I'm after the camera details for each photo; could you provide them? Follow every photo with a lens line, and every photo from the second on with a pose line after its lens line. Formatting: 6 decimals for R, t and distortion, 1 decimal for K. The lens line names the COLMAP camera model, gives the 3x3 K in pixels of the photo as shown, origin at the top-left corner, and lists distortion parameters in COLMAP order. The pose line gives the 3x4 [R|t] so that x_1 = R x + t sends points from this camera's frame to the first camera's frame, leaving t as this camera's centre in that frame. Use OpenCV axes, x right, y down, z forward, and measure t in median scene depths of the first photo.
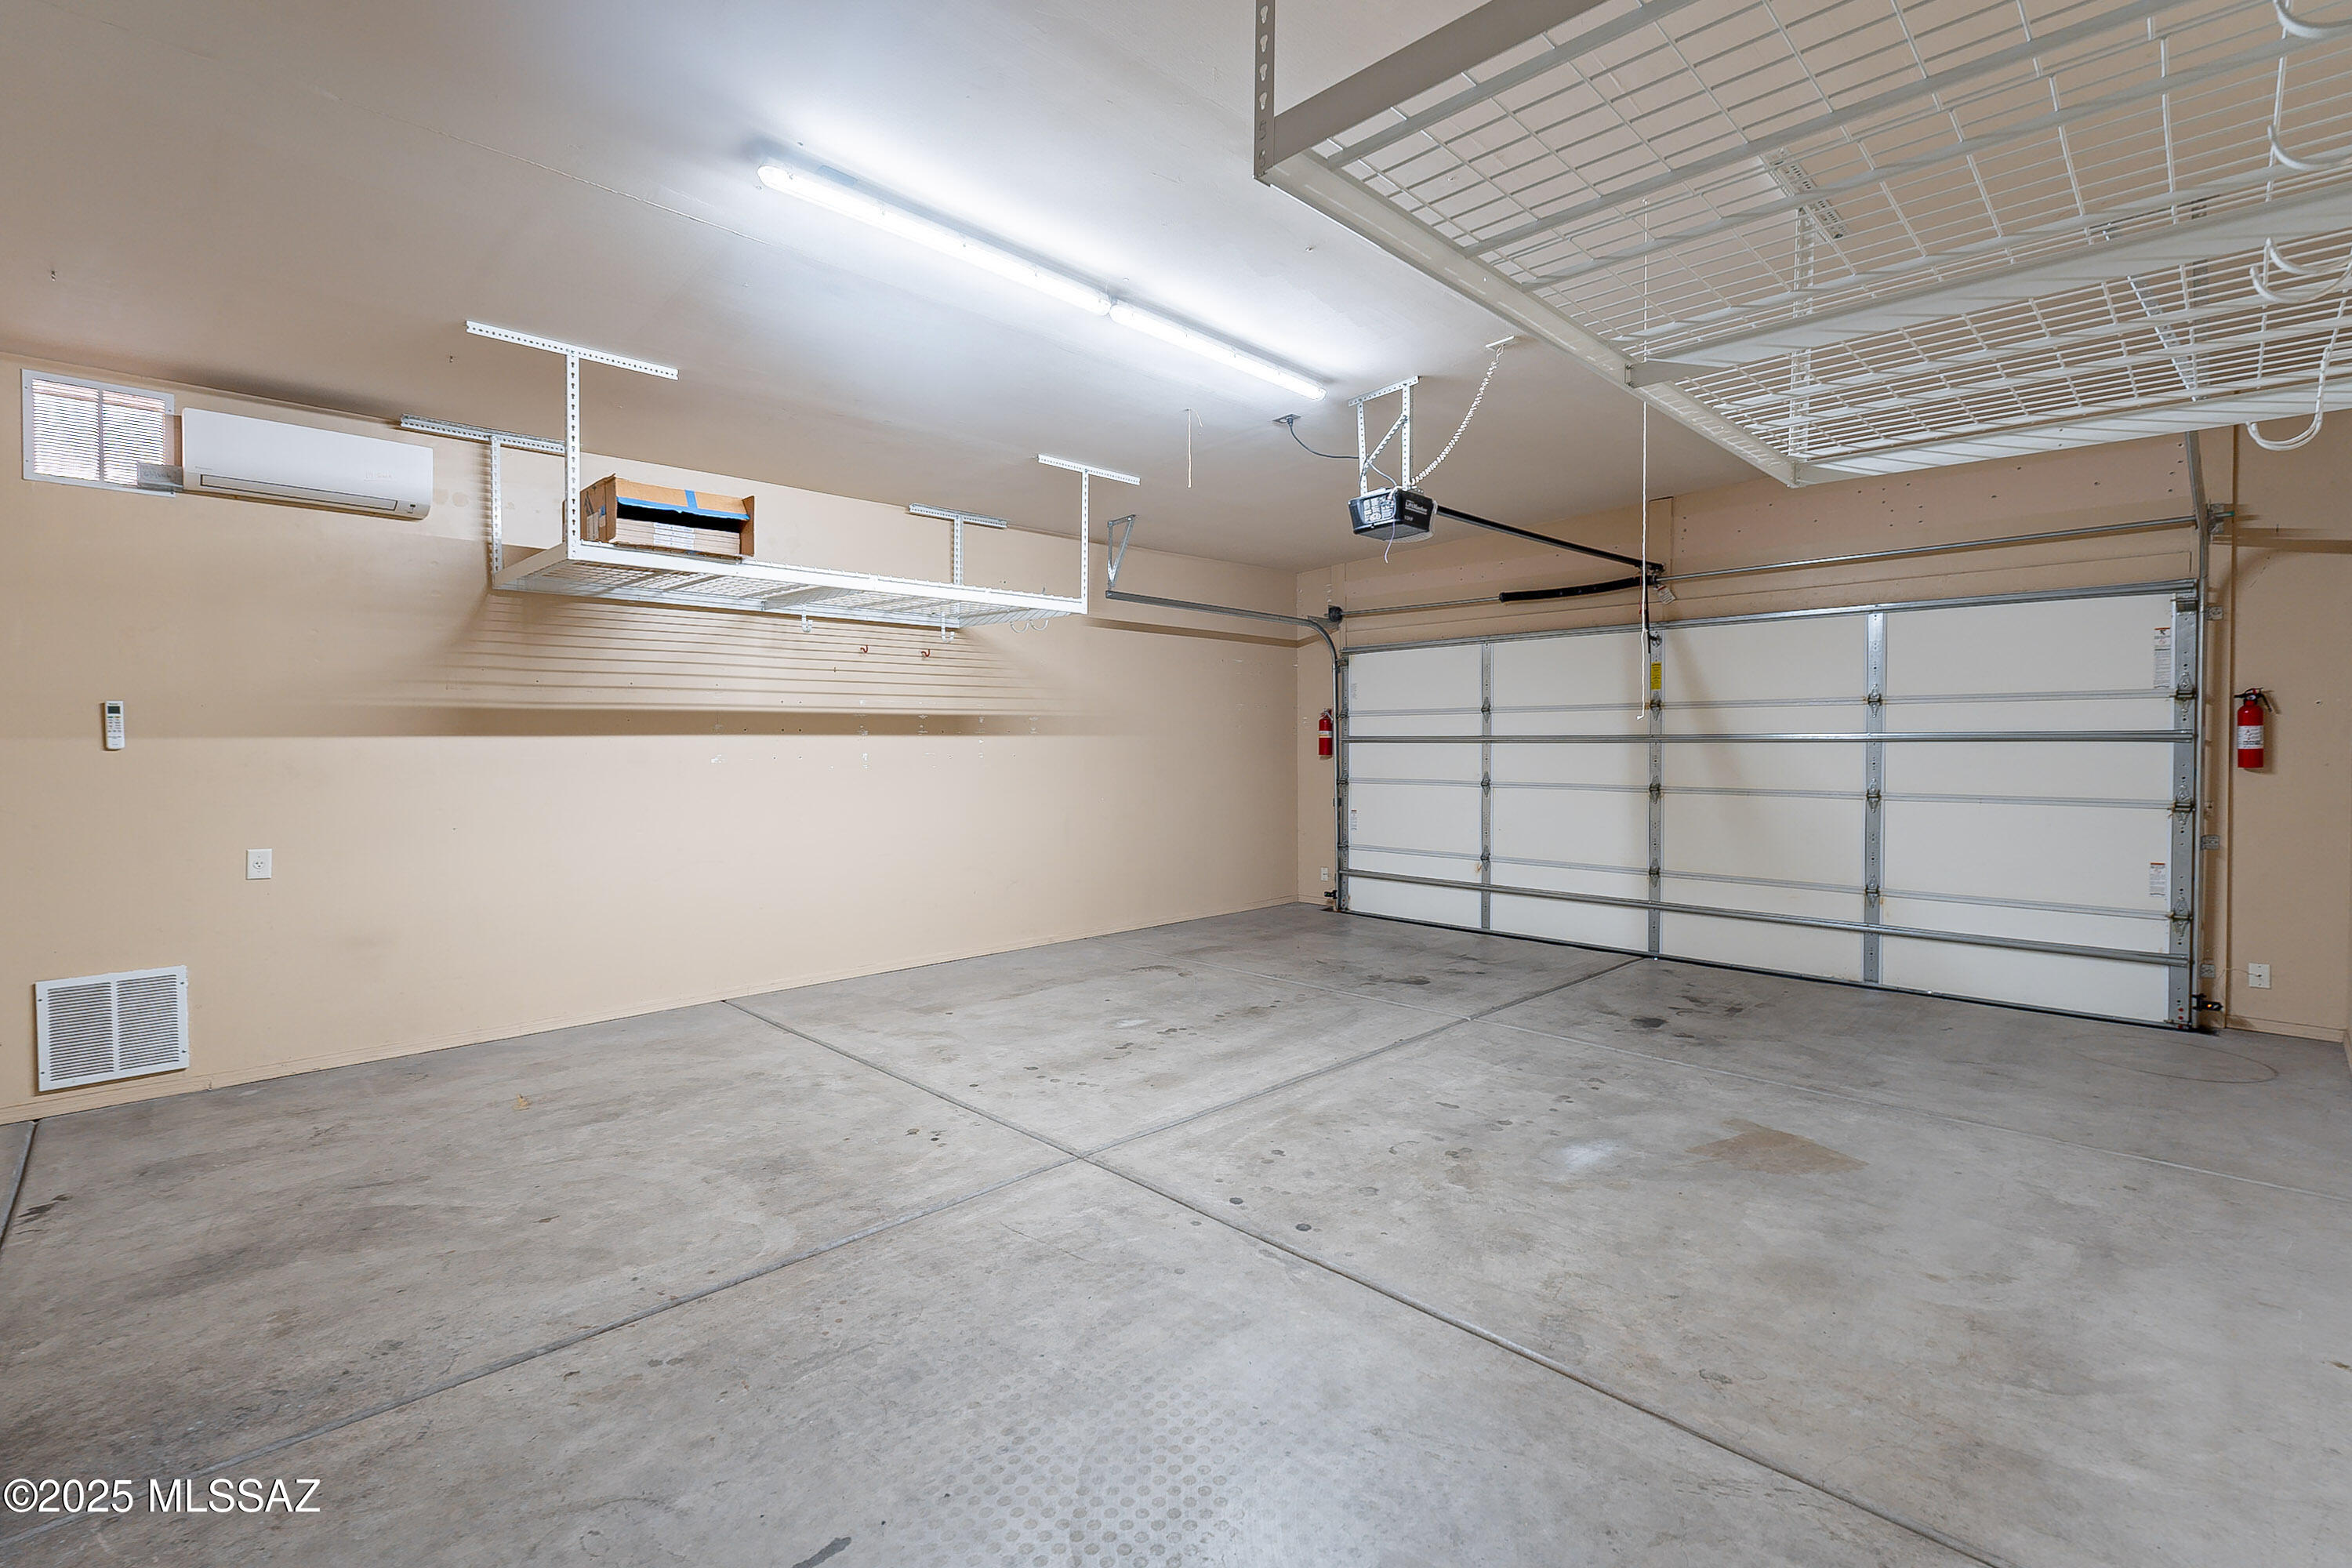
lens RADIAL K [[1047.5, 0, 1146.1], [0, 1047.5, 760.1], [0, 0, 1]] dist [0.003049, 0.000758]
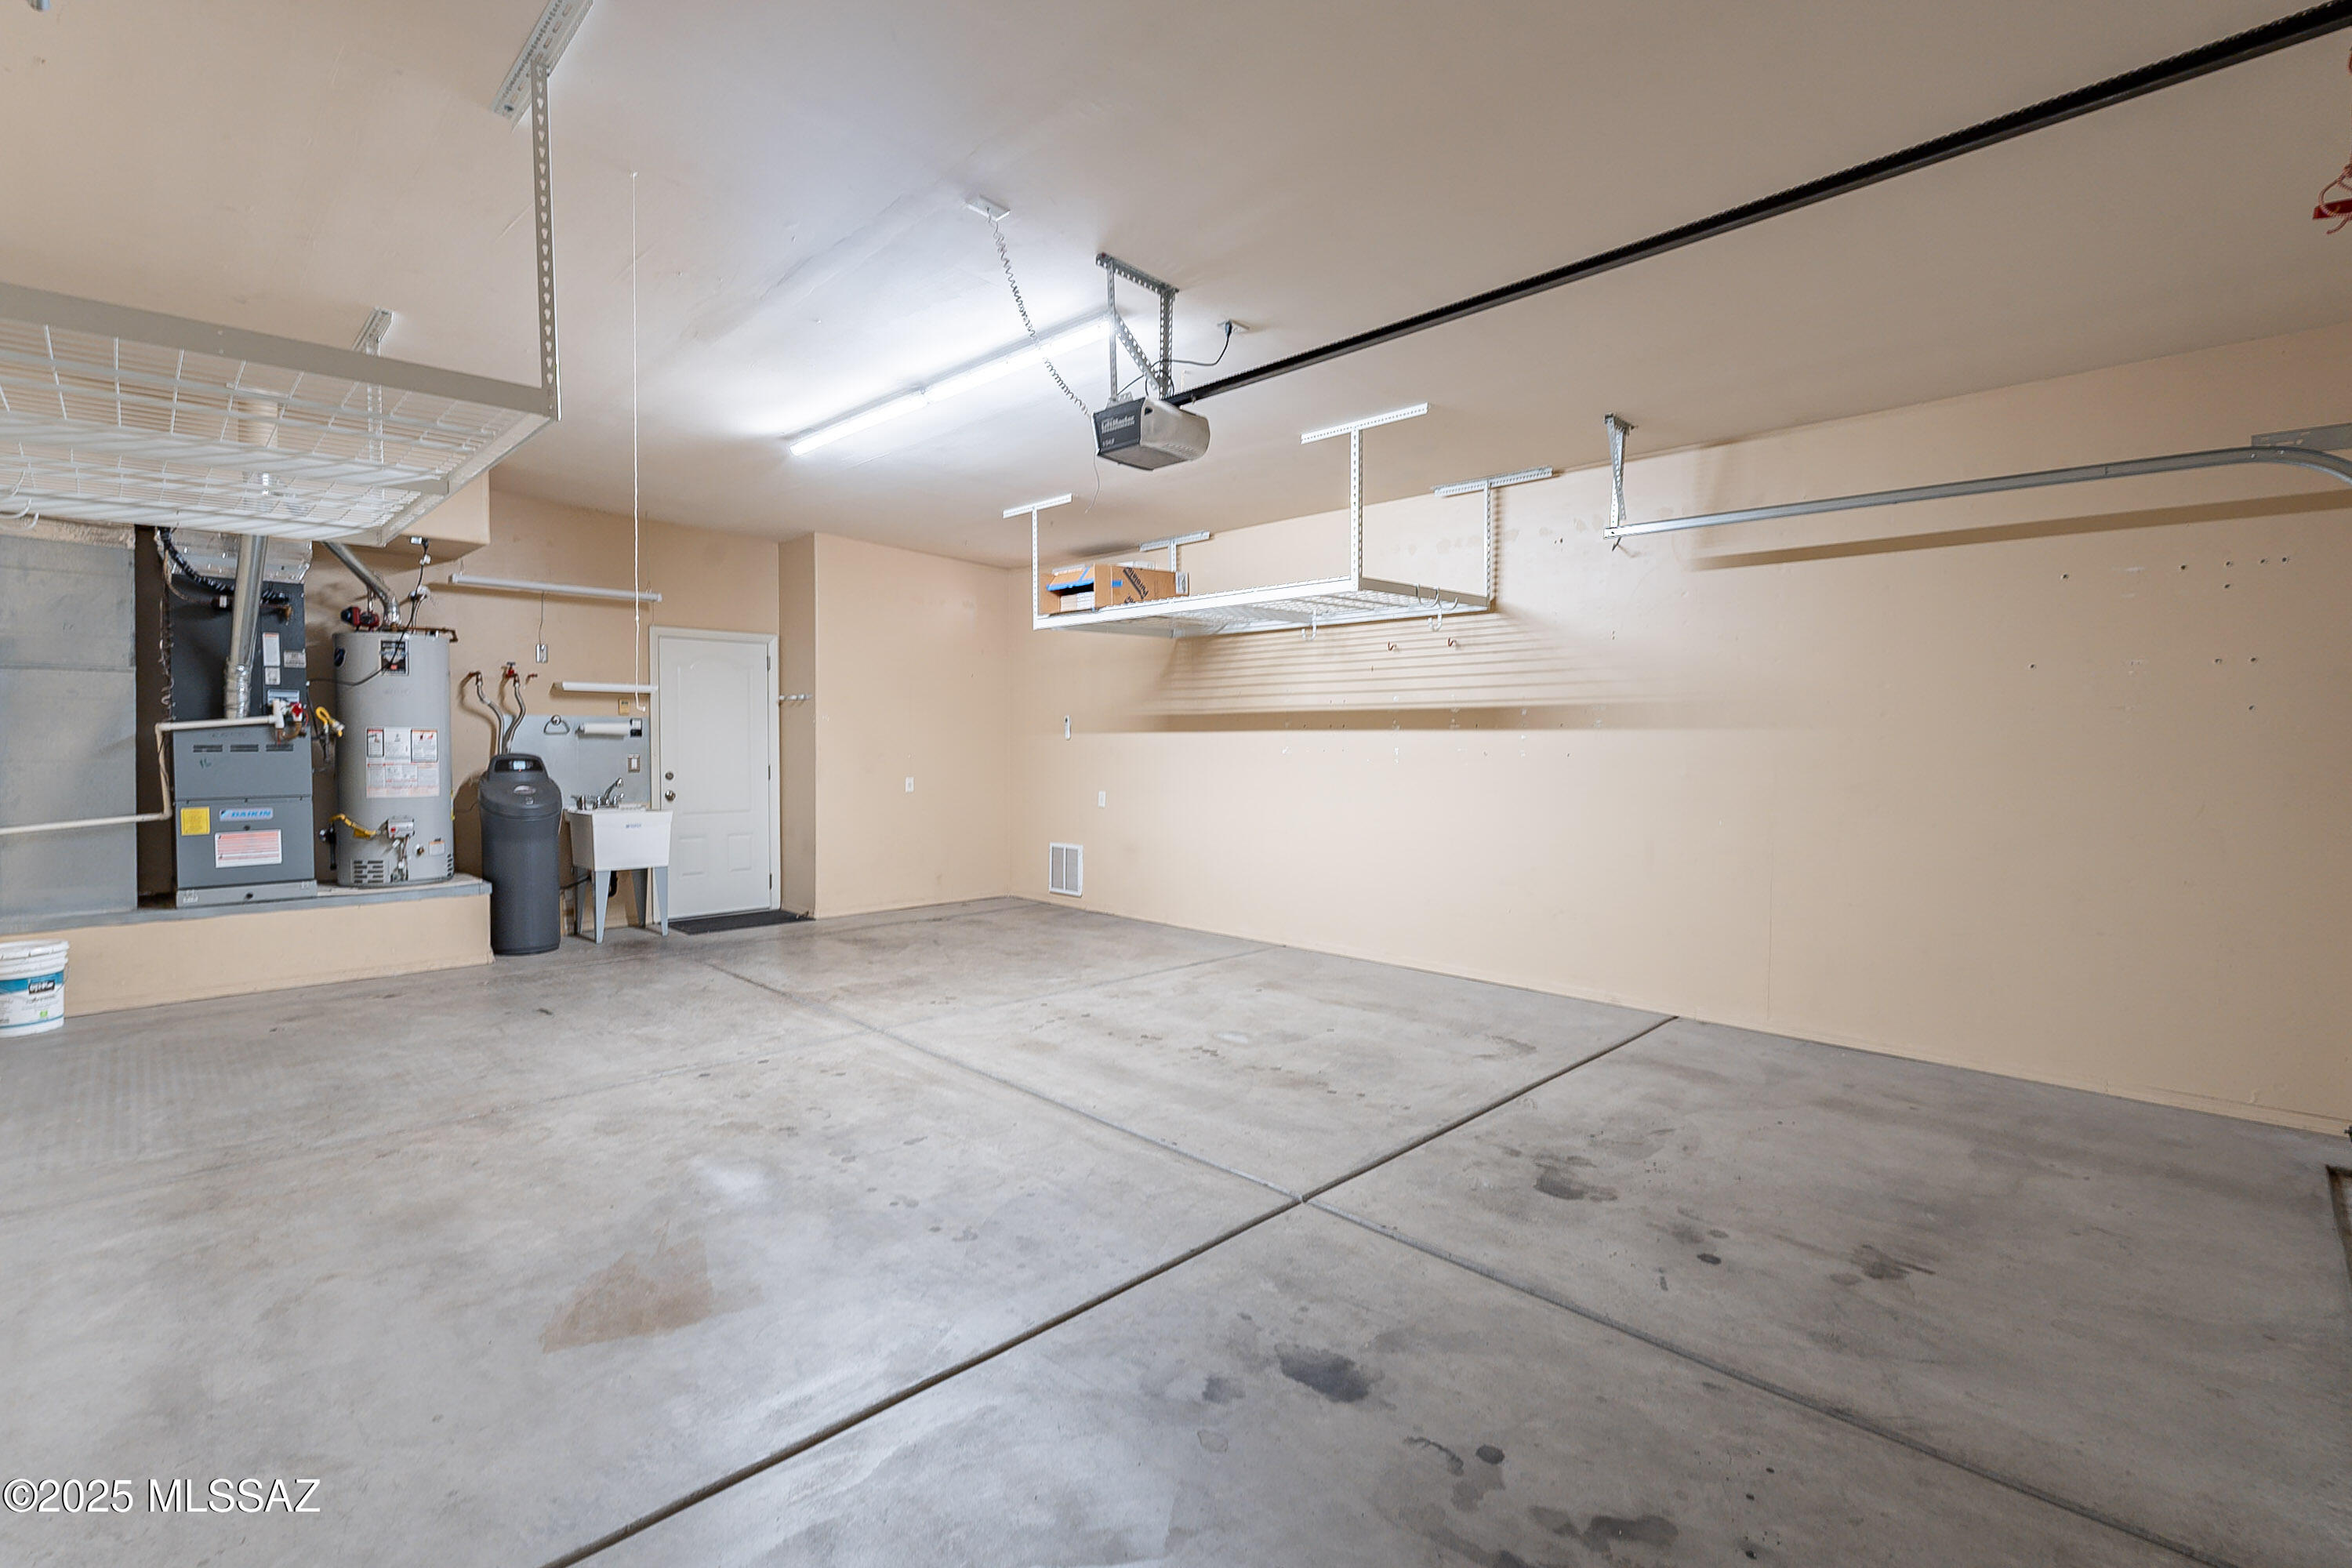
lens RADIAL K [[1047.5, 0, 1171.5], [0, 1047.5, 767.9], [0, 0, 1]] dist [0.003049, 0.000758]
pose [[0.018739, 0.030184, -0.999369, 1.232310], [-0.020416, 0.999347, 0.029801, -0.021527], [0.999616, 0.019845, 0.019343, 1.250298]]
